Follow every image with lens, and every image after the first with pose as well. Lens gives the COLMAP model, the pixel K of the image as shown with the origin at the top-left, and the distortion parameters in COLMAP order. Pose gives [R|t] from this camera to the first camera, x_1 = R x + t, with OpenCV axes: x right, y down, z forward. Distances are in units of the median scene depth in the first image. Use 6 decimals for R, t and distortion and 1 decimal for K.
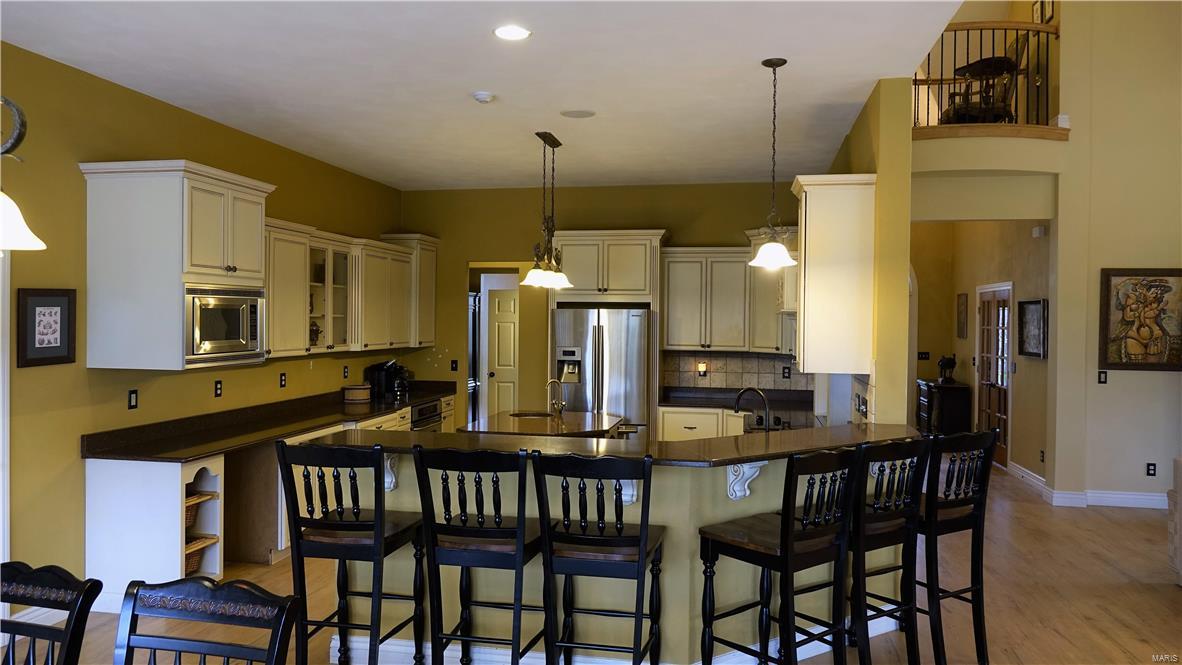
lens RADIAL K [[810.0, 0, 589.8], [0, 810.0, 324.2], [0, 0, 1]] dist [0.000989, -0.004601]
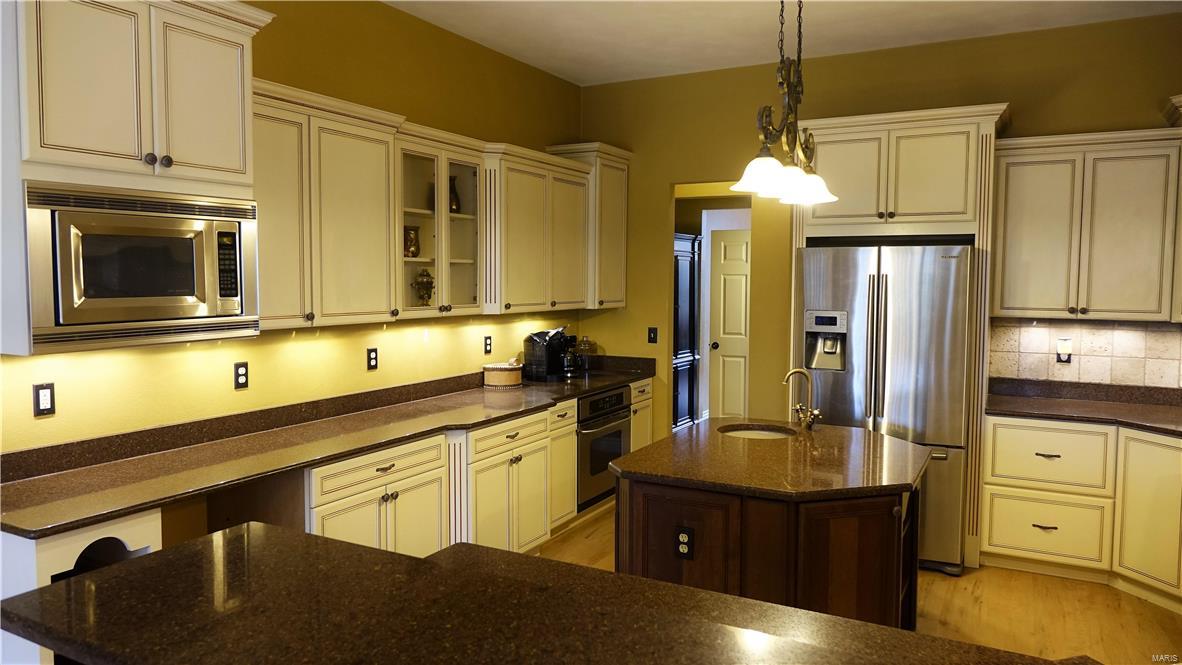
lens RADIAL K [[810.0, 0, 585.2], [0, 810.0, 332.8], [0, 0, 1]] dist [0.000989, -0.004601]
pose [[0.952413, 0.015571, -0.304412, -0.012804], [0.002819, 0.998202, 0.059879, 0.008028], [0.304797, -0.057888, 0.950656, 0.376475]]
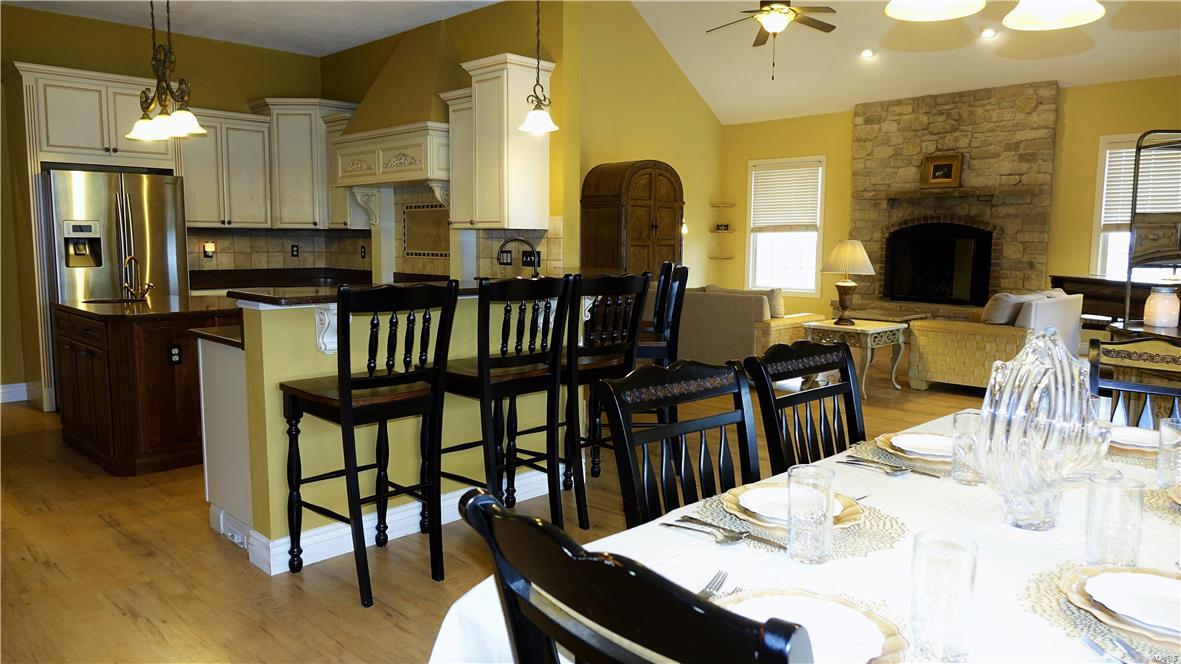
lens RADIAL K [[809.3, 0, 584.9], [0, 809.3, 326.3], [0, 0, 1]] dist [0.000989, -0.004601]
pose [[0.560626, -0.098071, 0.822241, -0.409995], [0.006077, 0.993423, 0.114345, 0.043677], [-0.828047, -0.059108, 0.557535, 0.162305]]
